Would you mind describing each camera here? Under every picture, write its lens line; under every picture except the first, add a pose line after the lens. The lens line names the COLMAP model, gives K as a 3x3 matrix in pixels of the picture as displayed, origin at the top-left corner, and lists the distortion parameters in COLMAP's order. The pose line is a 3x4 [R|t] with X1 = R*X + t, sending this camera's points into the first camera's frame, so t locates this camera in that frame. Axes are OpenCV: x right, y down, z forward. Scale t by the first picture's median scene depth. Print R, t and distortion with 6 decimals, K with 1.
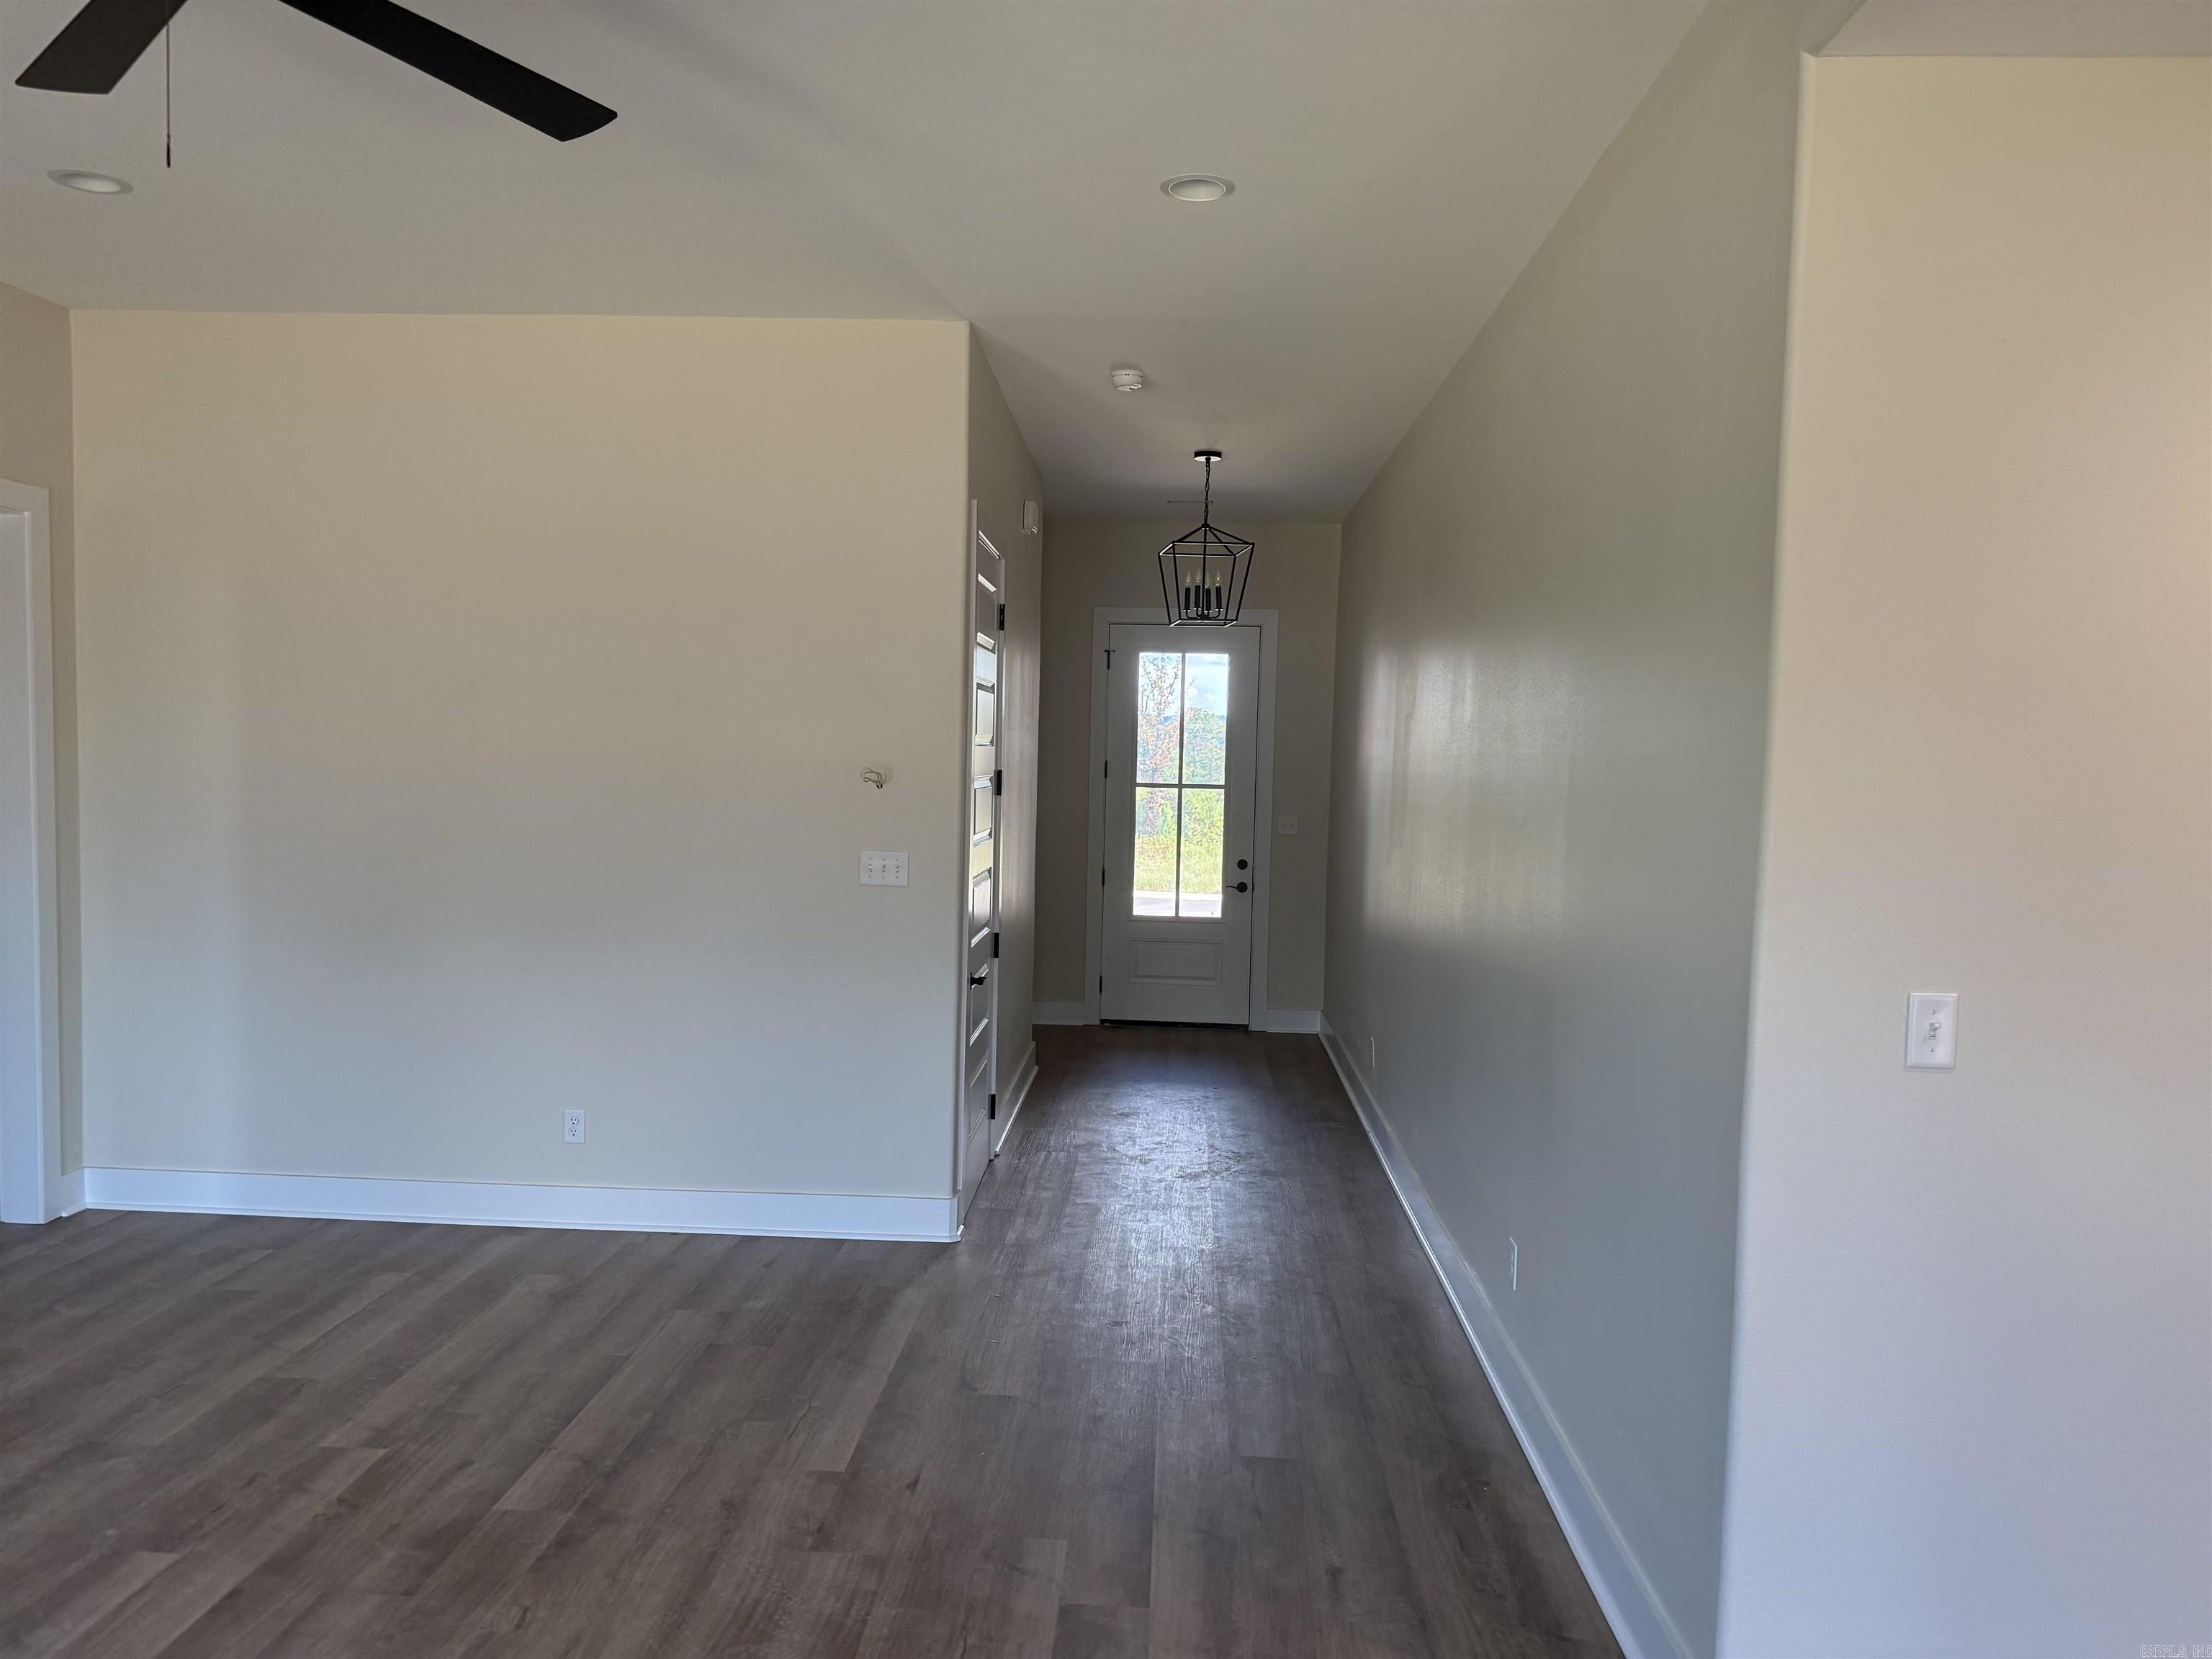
lens RADIAL K [[1553.7, 0, 1101.1], [0, 1553.7, 868.0], [0, 0, 1]] dist [0.001997, -0.004376]
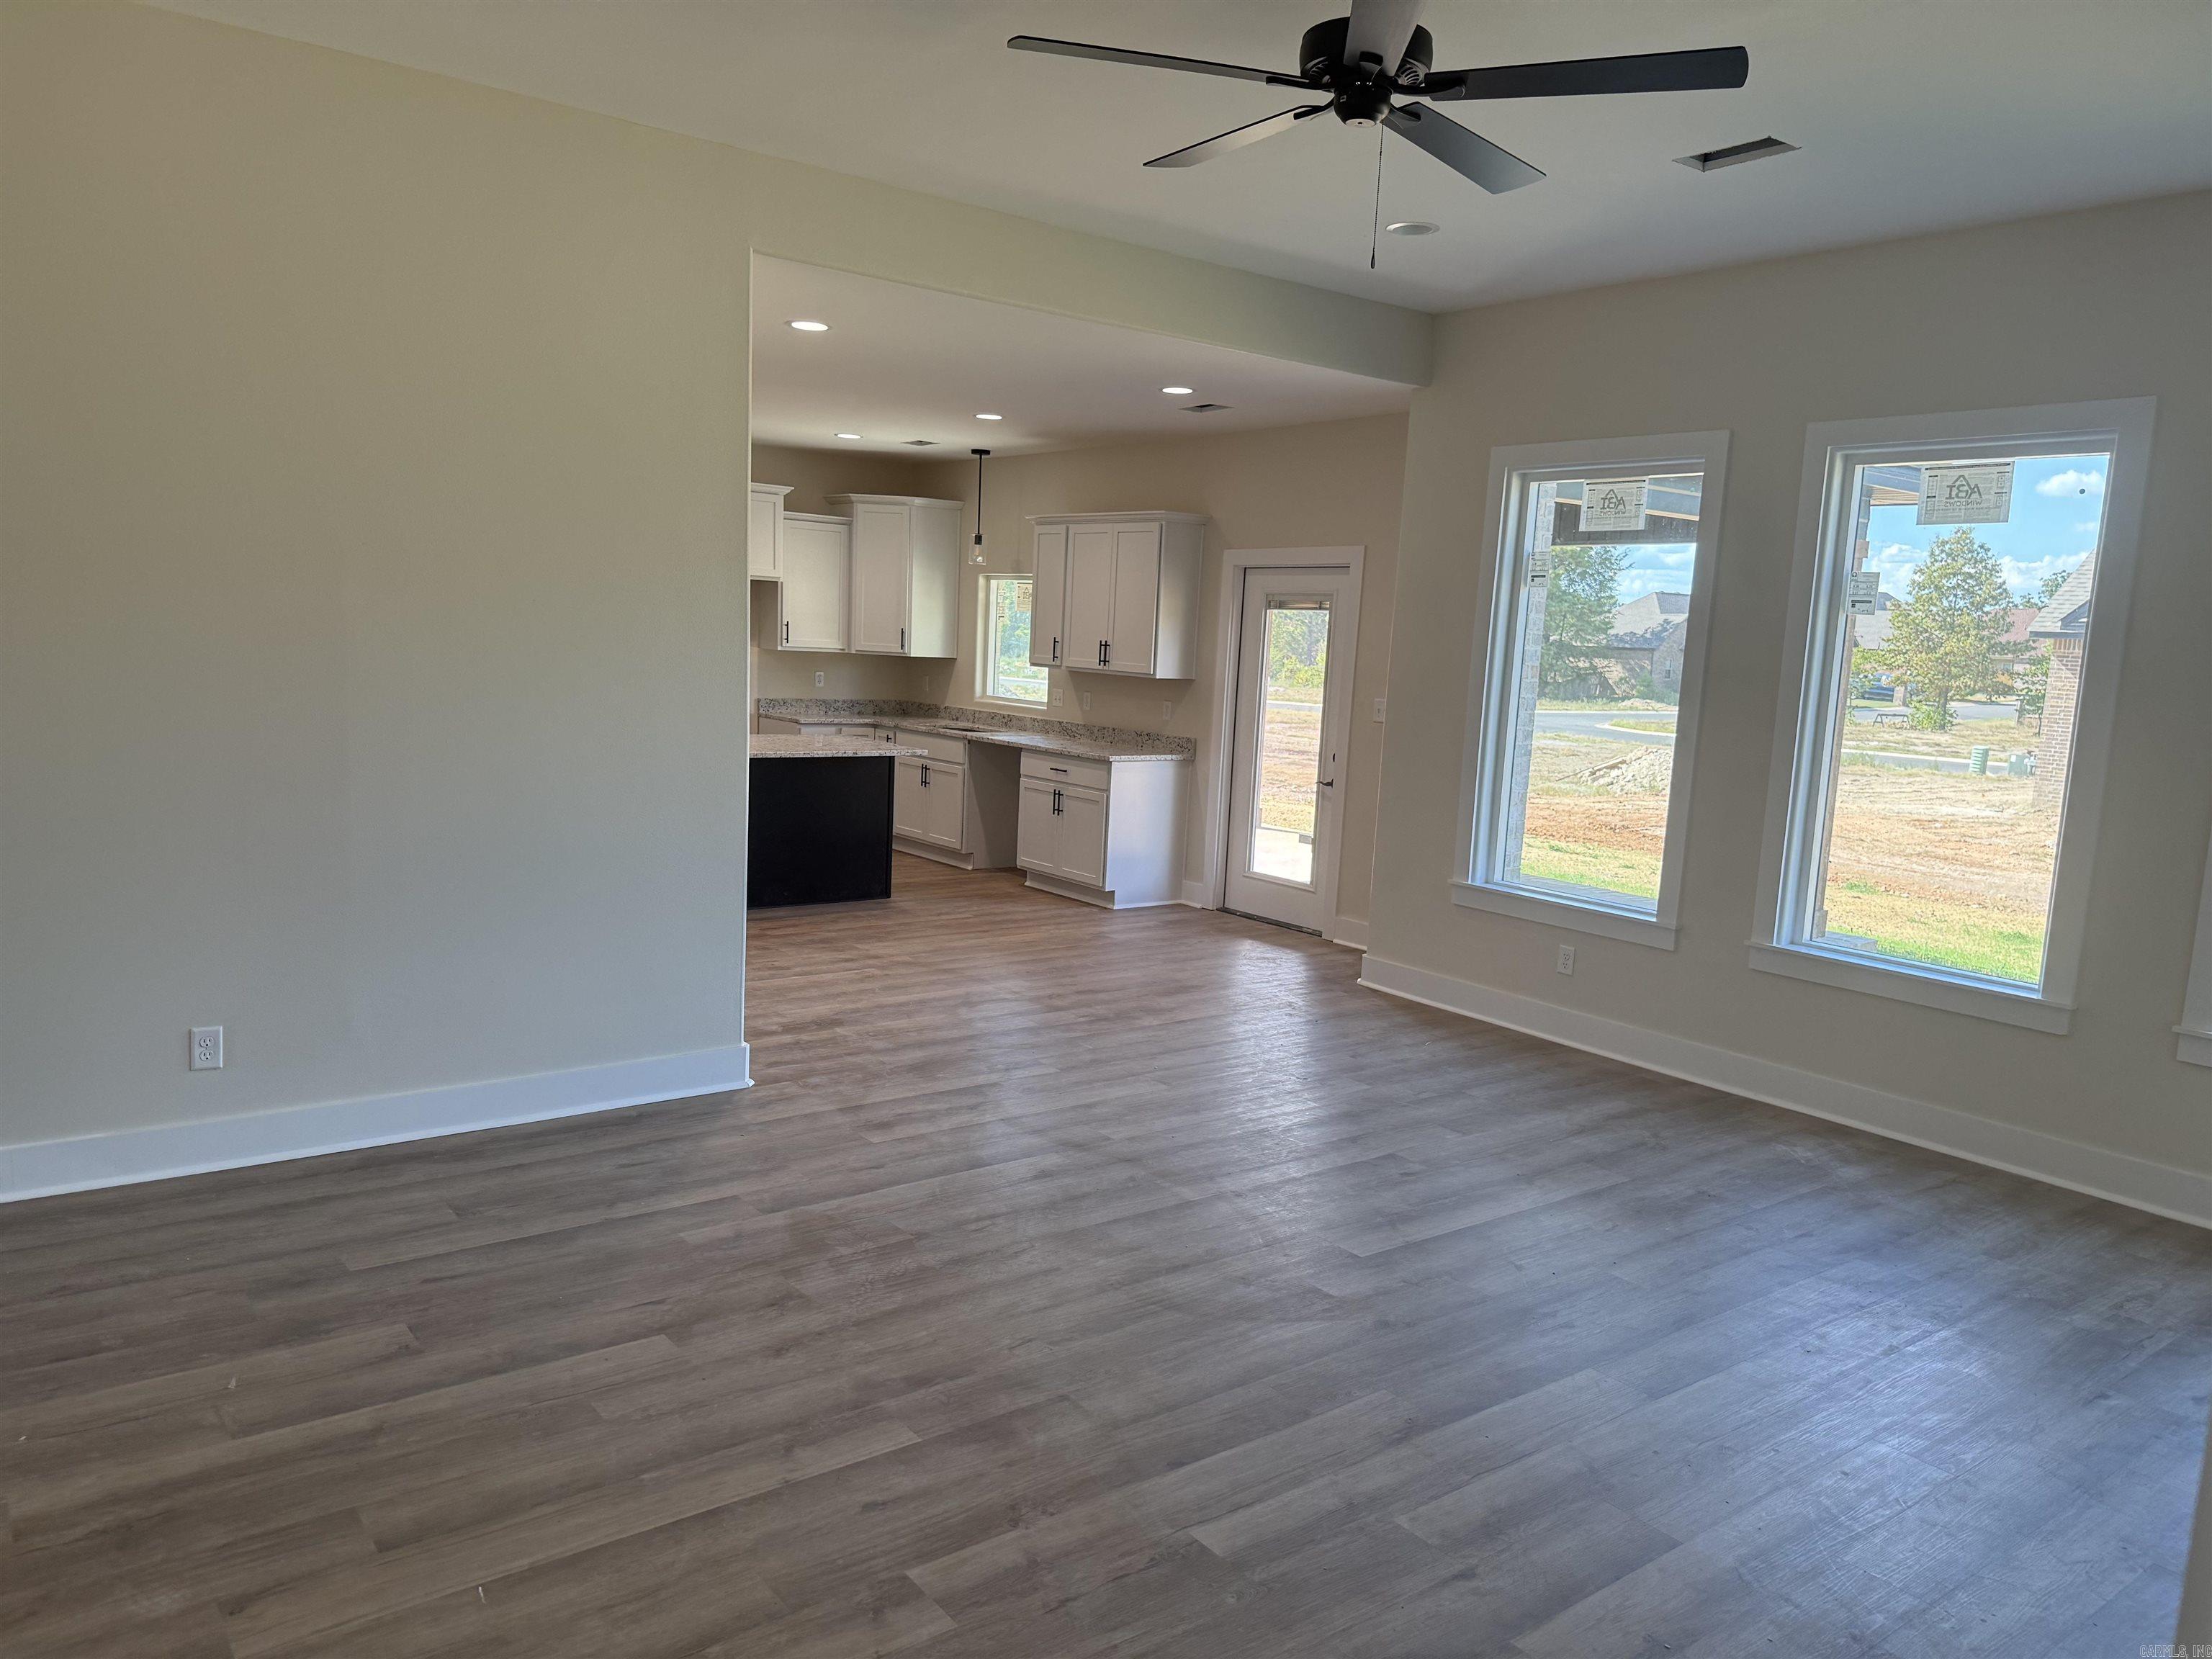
lens RADIAL K [[1546.2, 0, 1106.0], [0, 1546.2, 829.5], [0, 0, 1]] dist [0.170557, -0.309502]
pose [[-0.648903, -0.156396, 0.744624, -1.121645], [-0.010102, 0.980331, 0.197099, -0.134500], [-0.760804, 0.120376, -0.637720, 1.491801]]
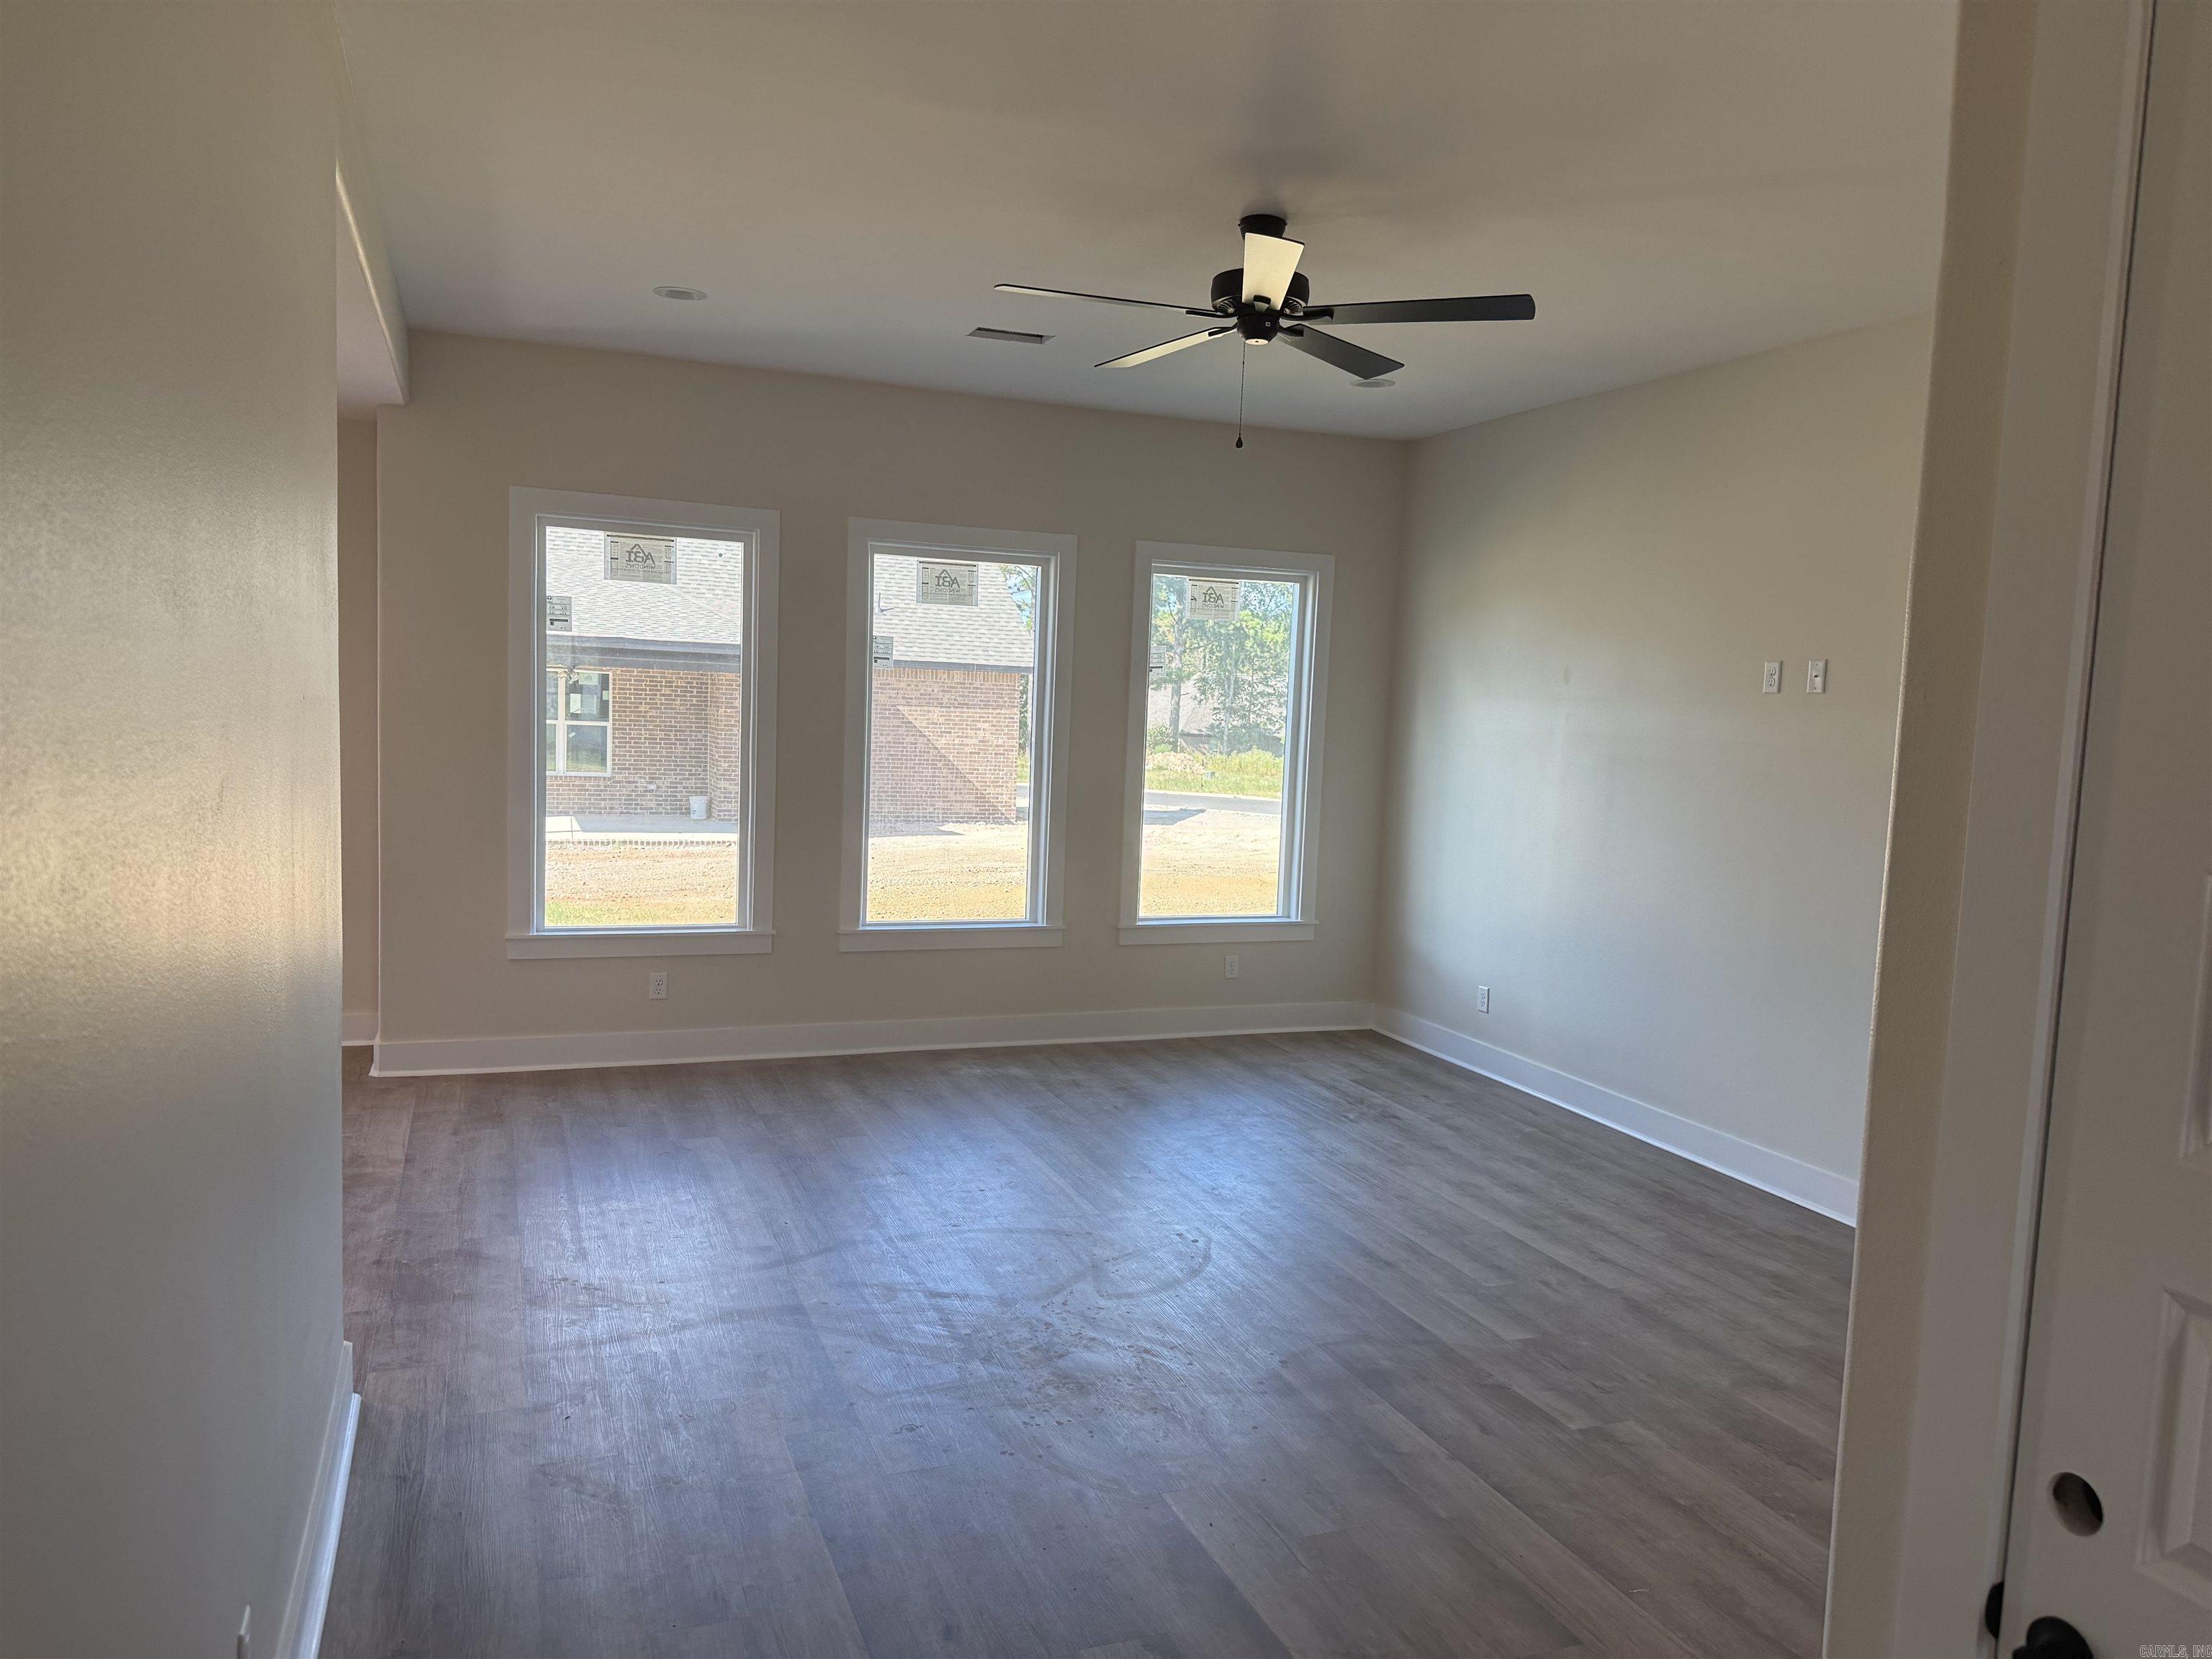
lens RADIAL K [[1546.2, 0, 1106.0], [0, 1546.2, 829.5], [0, 0, 1]] dist [0.170557, -0.309502]
pose [[-0.909809, -0.030652, -0.413893, 0.287500], [-0.095312, 0.986046, 0.136490, -0.139365], [0.403934, 0.163629, -0.900035, 1.908147]]
